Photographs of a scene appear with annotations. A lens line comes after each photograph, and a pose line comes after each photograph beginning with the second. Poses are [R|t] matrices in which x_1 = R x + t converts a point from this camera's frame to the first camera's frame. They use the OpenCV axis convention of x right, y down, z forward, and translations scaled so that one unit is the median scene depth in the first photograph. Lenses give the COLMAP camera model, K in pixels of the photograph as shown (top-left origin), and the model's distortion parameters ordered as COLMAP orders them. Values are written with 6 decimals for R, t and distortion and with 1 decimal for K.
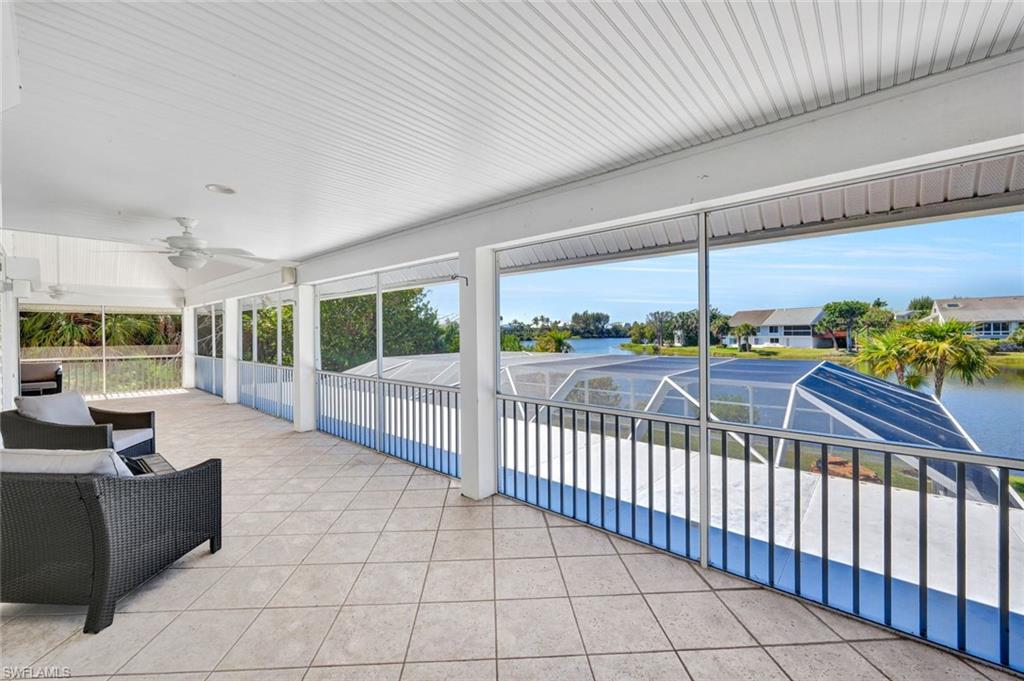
lens RADIAL K [[405.2, 0, 510.6], [0, 405.2, 335.1], [0, 0, 1]] dist [-0.007198, 0.000468]
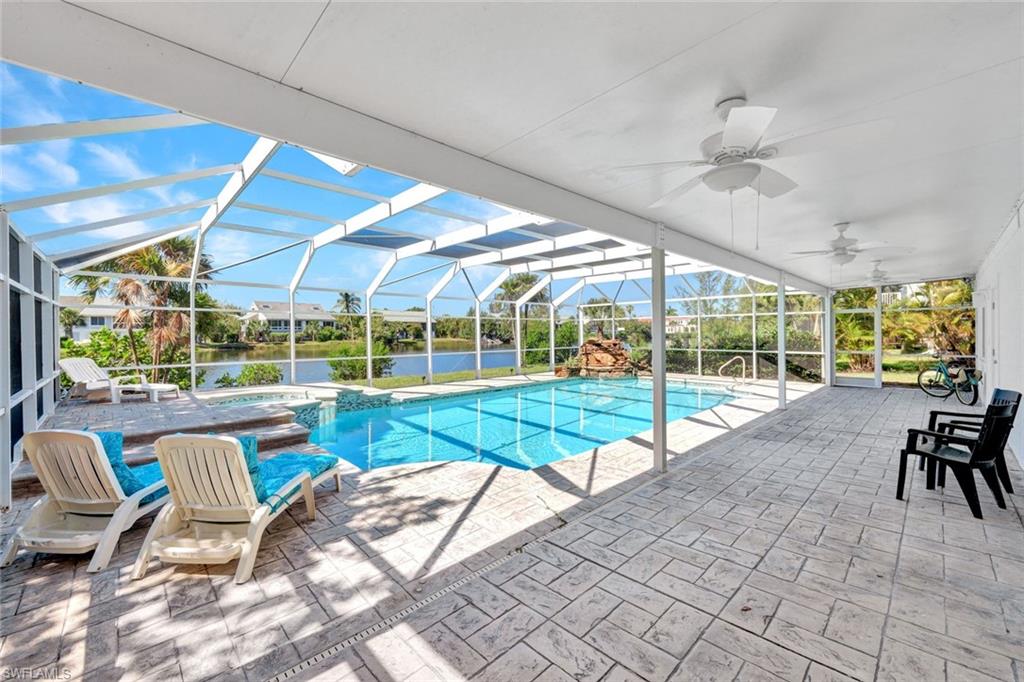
lens RADIAL K [[405.2, 0, 512.0], [0, 405.2, 336.5], [0, 0, 1]] dist [-0.007198, 0.000468]
pose [[0.062516, 0.007486, 0.998016, -0.092176], [0.011720, 0.999897, -0.008234, 0.032526], [-0.997975, 0.012211, 0.062422, 0.128803]]
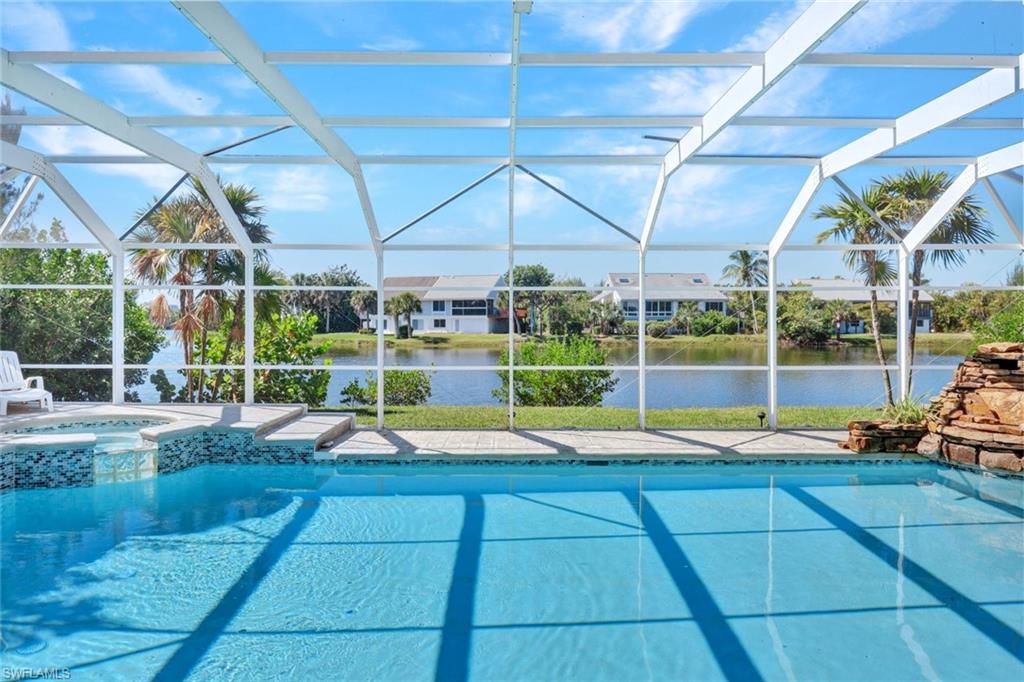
lens RADIAL K [[705.7, 0, 510.7], [0, 705.7, 339.5], [0, 0, 1]] dist [-0.002804, -0.000302]
pose [[0.737930, 0.000715, 0.674877, -0.032095], [-0.006765, 0.999957, 0.006338, 0.031792], [-0.674843, -0.009242, 0.737903, 0.078974]]
